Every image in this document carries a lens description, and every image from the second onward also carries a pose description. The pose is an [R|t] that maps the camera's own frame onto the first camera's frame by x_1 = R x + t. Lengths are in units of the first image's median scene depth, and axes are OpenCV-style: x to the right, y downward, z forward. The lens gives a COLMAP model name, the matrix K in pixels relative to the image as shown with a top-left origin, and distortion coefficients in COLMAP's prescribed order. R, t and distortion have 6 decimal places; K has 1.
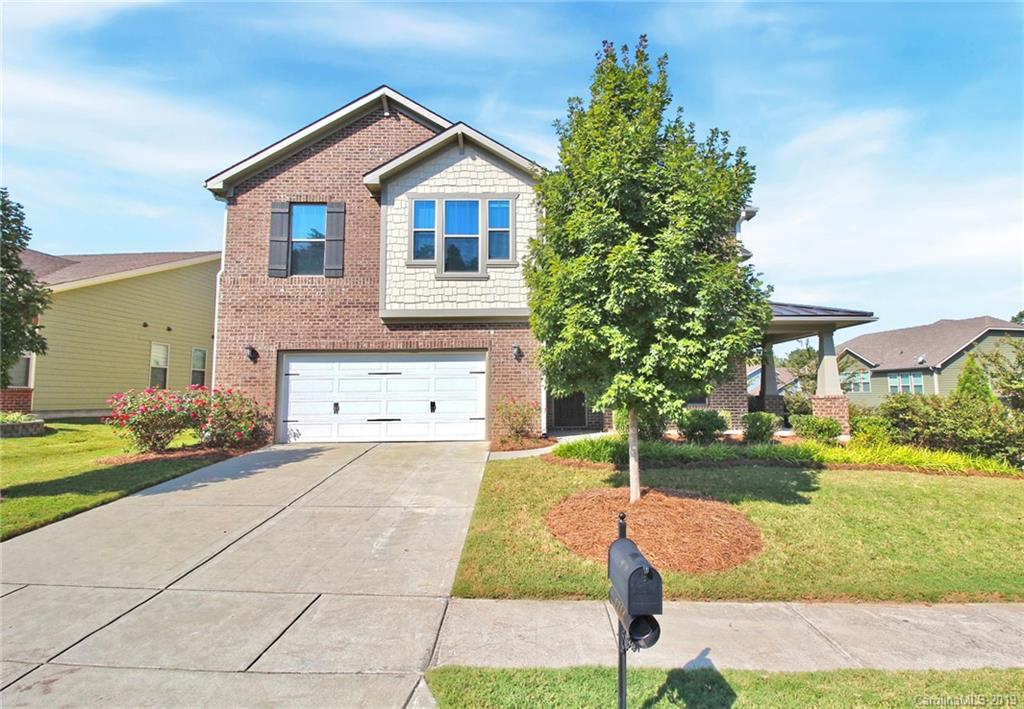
lens RADIAL K [[523.5, 0, 539.0], [0, 523.5, 347.4], [0, 0, 1]] dist [-0.004427, -0.000437]
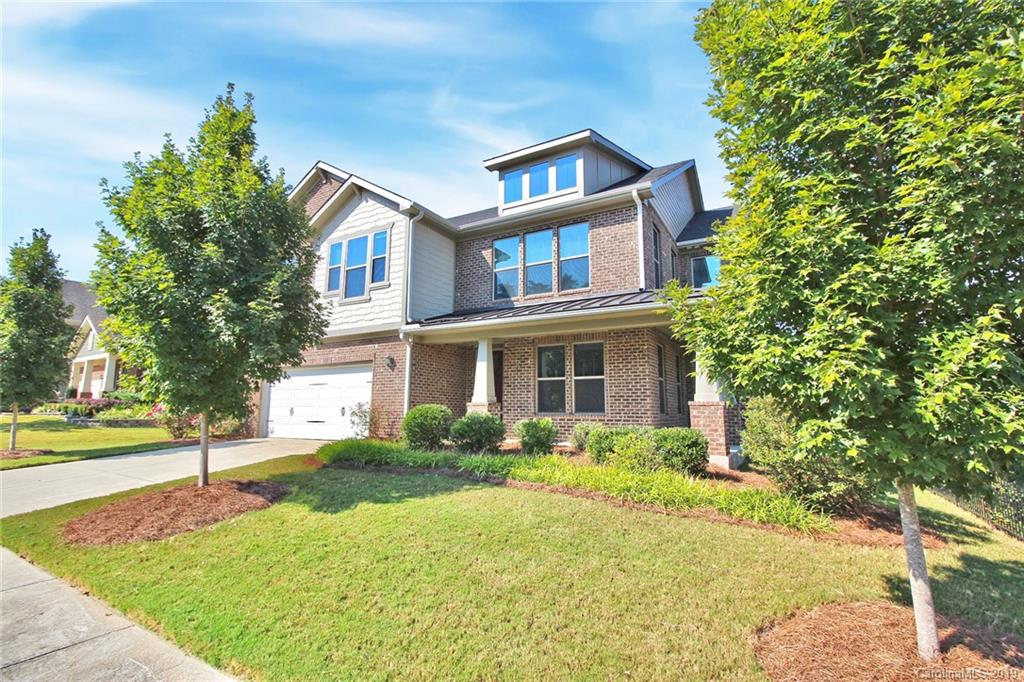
lens RADIAL K [[488.4, 0, 512.9], [0, 488.4, 333.3], [0, 0, 1]] dist [-0.001164, -0.012084]
pose [[0.847446, -0.075232, -0.525524, 0.755476], [0.039919, 0.996136, -0.078230, 0.040007], [0.529378, 0.045318, 0.847175, 0.263681]]
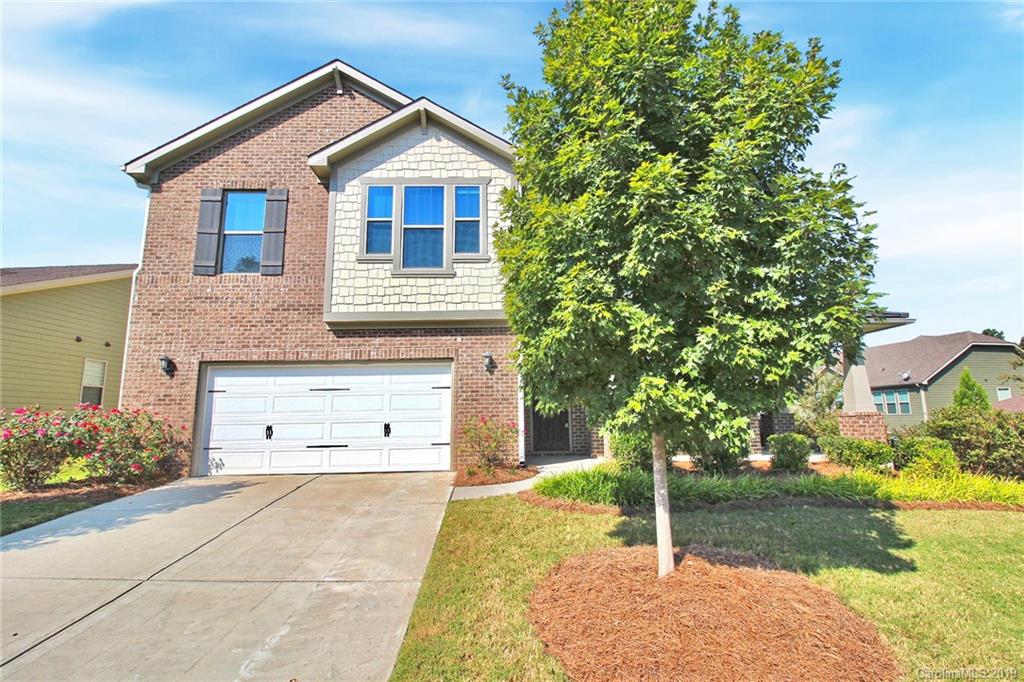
lens RADIAL K [[488.4, 0, 515.6], [0, 488.4, 335.2], [0, 0, 1]] dist [-0.001164, -0.012084]
pose [[0.999967, -0.006220, 0.005239, -0.003383], [0.006596, 0.997158, -0.075050, 0.025076], [-0.004758, 0.075082, 0.997166, 0.229797]]
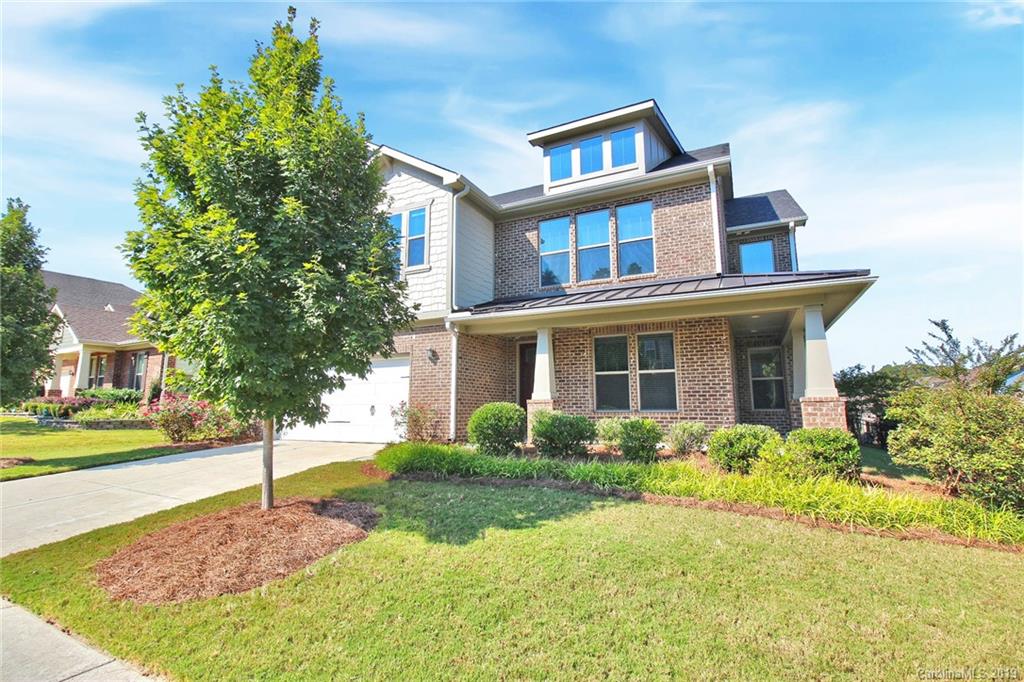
lens RADIAL K [[488.4, 0, 514.0], [0, 488.4, 330.2], [0, 0, 1]] dist [-0.001164, -0.012084]
pose [[0.877252, -0.071365, -0.474696, 0.556424], [0.041976, 0.996504, -0.072240, 0.036296], [0.478191, 0.043447, 0.877180, 0.268615]]
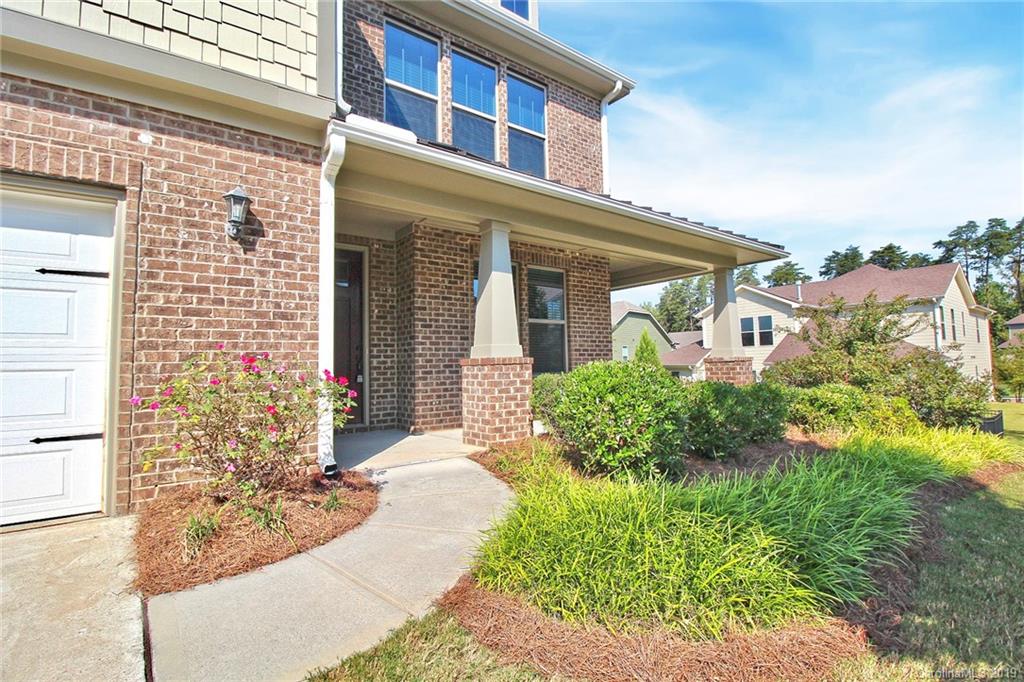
lens RADIAL K [[488.4, 0, 513.3], [0, 488.4, 336.1], [0, 0, 1]] dist [-0.001164, -0.012084]
pose [[0.813223, 0.025609, 0.581388, -0.080618], [-0.037709, 0.999251, 0.008732, 0.074446], [-0.580729, -0.029025, 0.813579, 0.685295]]
